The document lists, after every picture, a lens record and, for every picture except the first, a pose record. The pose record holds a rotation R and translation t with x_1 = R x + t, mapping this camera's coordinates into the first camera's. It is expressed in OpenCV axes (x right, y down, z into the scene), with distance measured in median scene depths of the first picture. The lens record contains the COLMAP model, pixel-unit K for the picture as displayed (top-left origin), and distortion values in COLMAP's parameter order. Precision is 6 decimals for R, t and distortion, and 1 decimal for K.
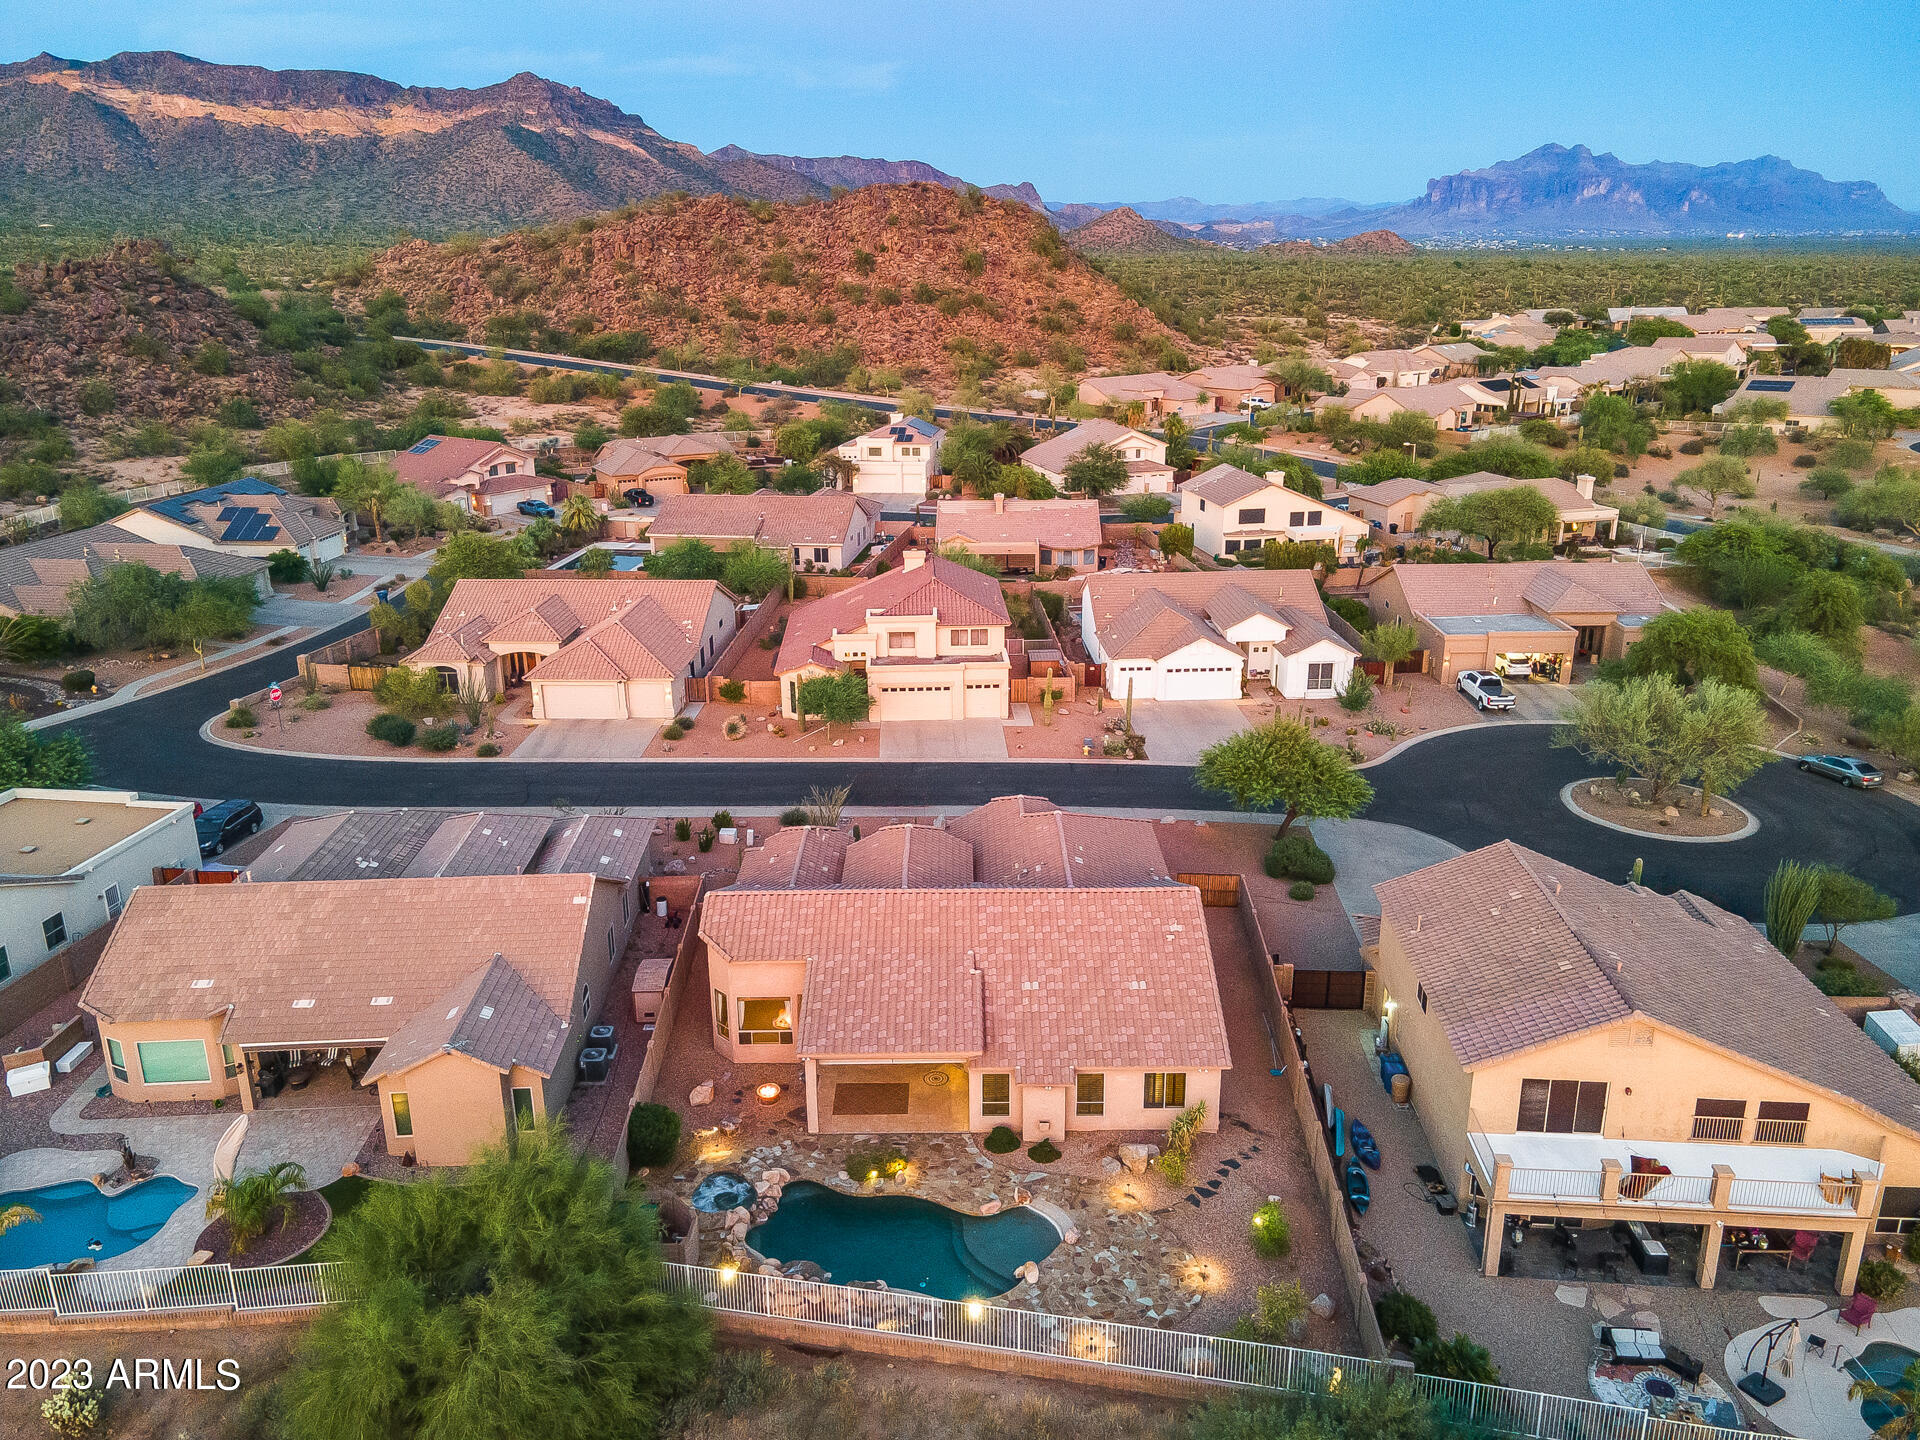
lens RADIAL K [[1451.3, 0, 933.7], [0, 1451.3, 715.8], [0, 0, 1]] dist [0.024468, 0.012871]
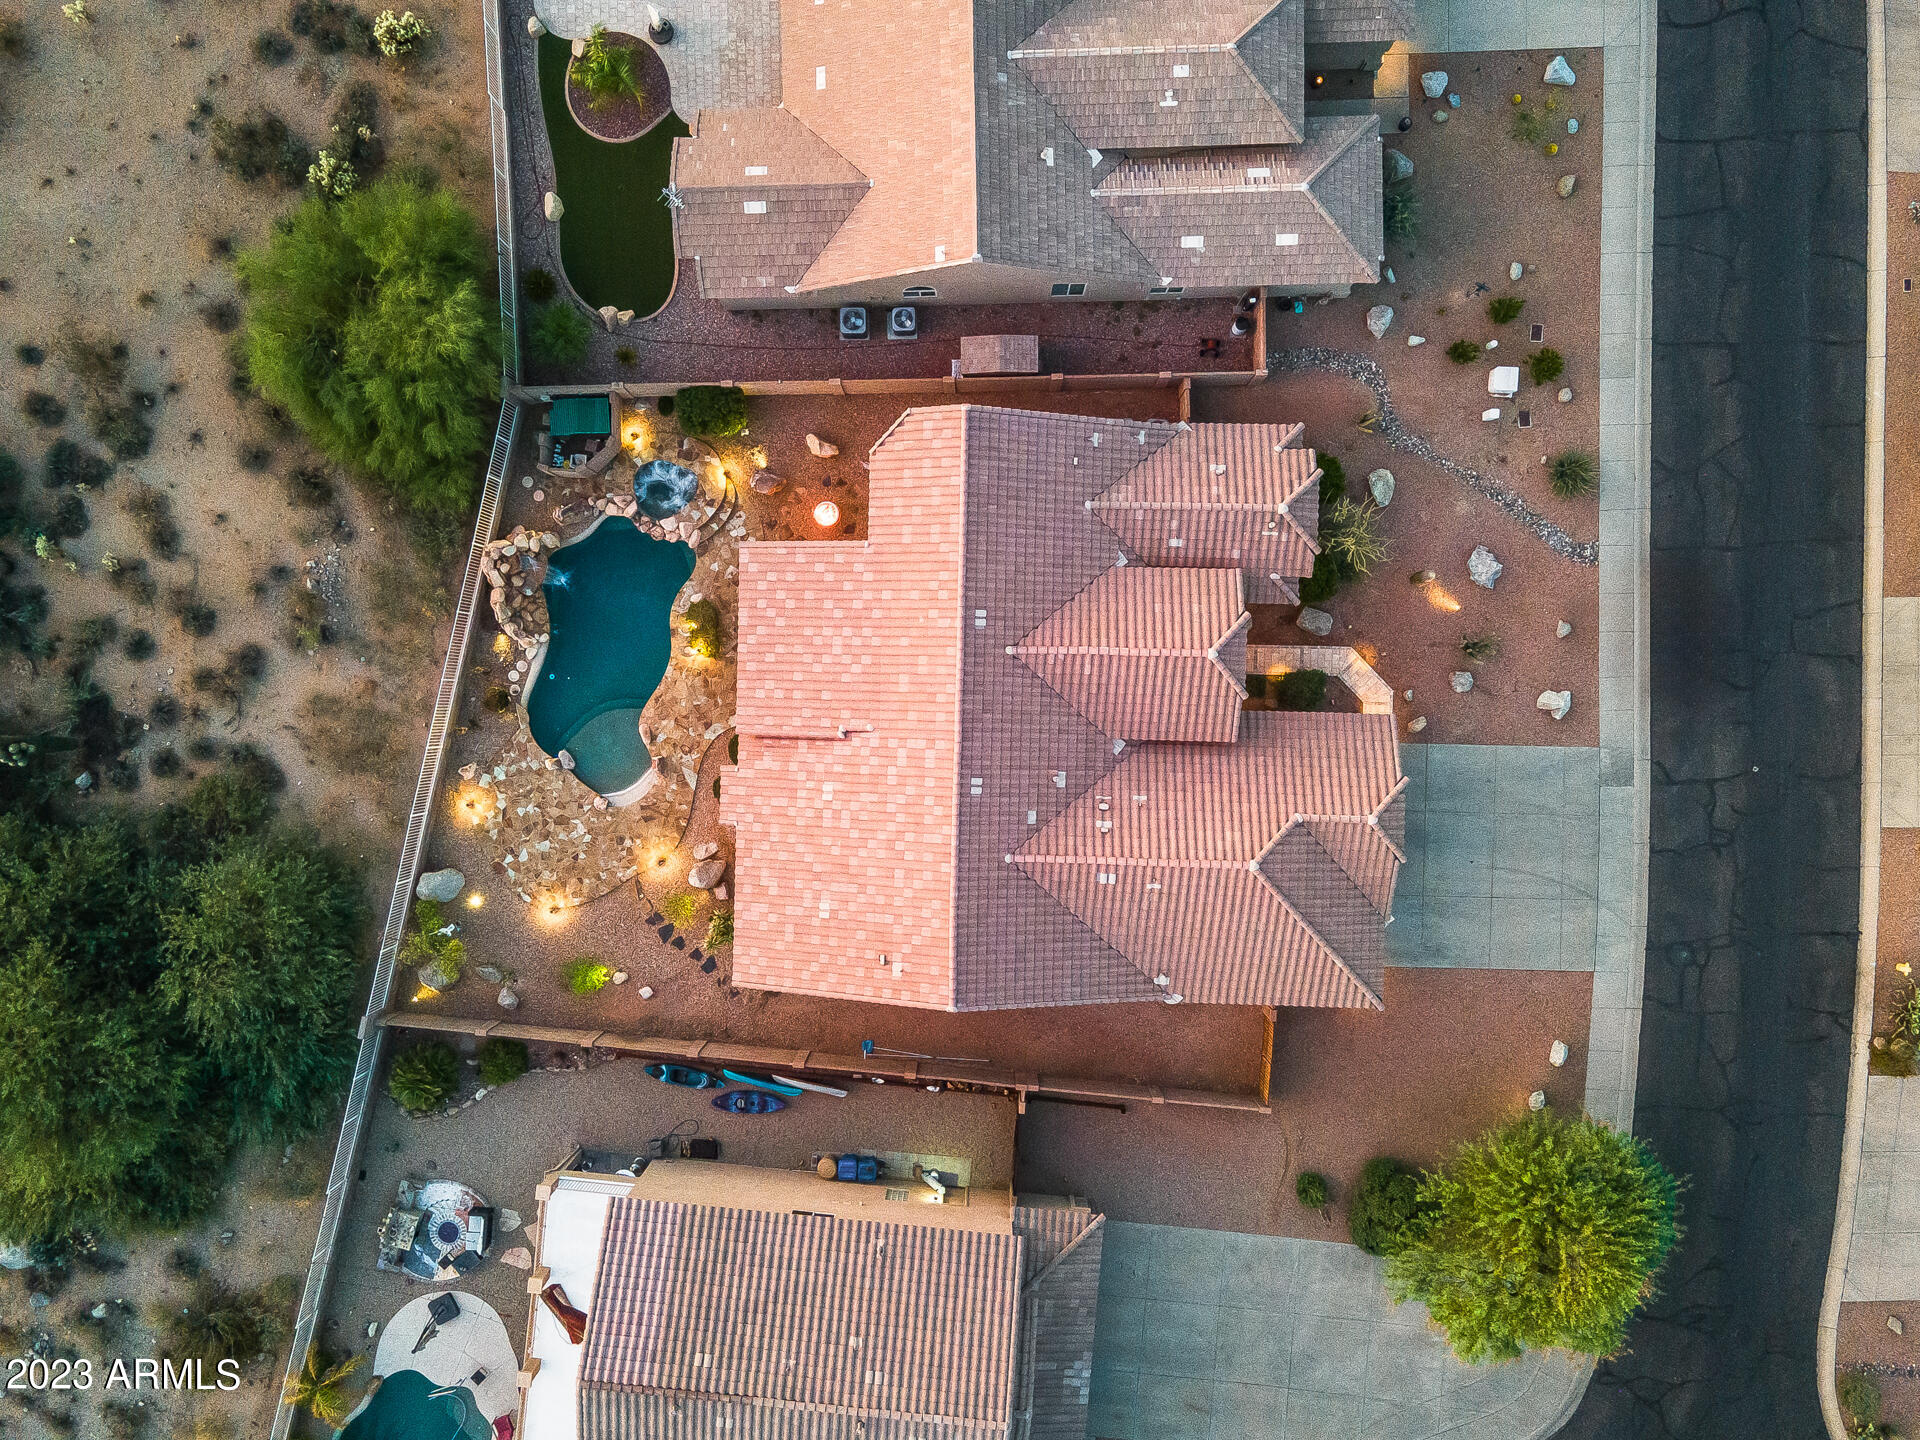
lens RADIAL K [[1451.3, 0, 933.7], [0, 1451.3, 715.8], [0, 0, 1]] dist [0.024468, 0.012871]
pose [[-0.011285, 0.999713, 0.021153, -0.000198], [-0.286347, -0.023499, 0.957838, -0.374085], [0.958060, 0.004752, 0.286530, 0.429658]]
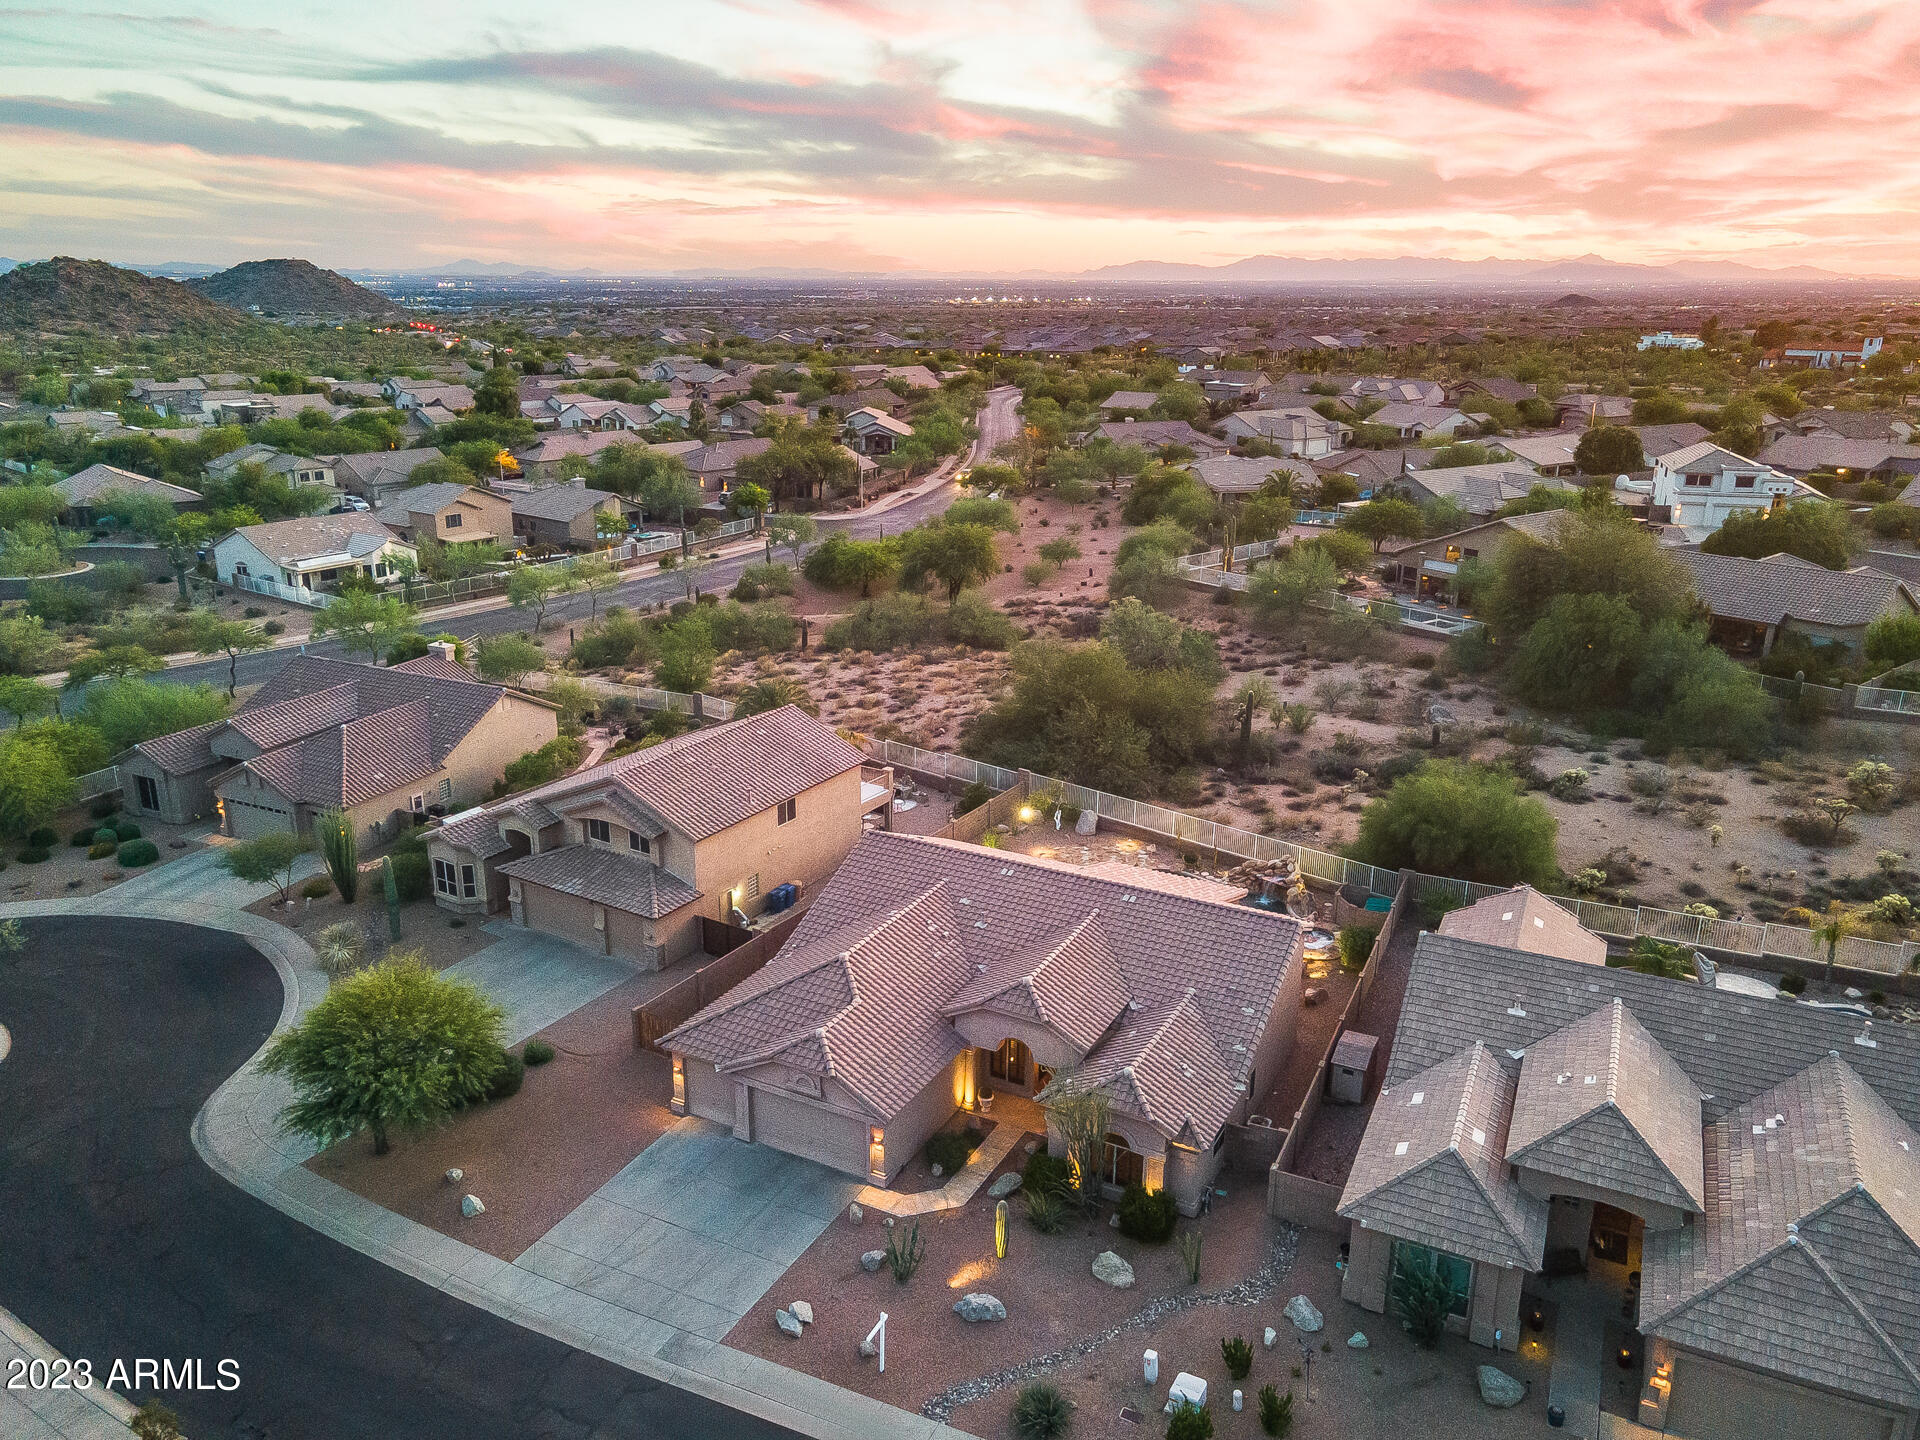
lens RADIAL K [[1451.3, 0, 933.7], [0, 1451.3, 715.8], [0, 0, 1]] dist [0.024468, 0.012871]
pose [[-0.882306, -0.133812, 0.451255, -0.218062], [0.142669, 0.837599, 0.527327, -0.307280], [-0.448533, 0.529644, -0.719927, 1.029122]]
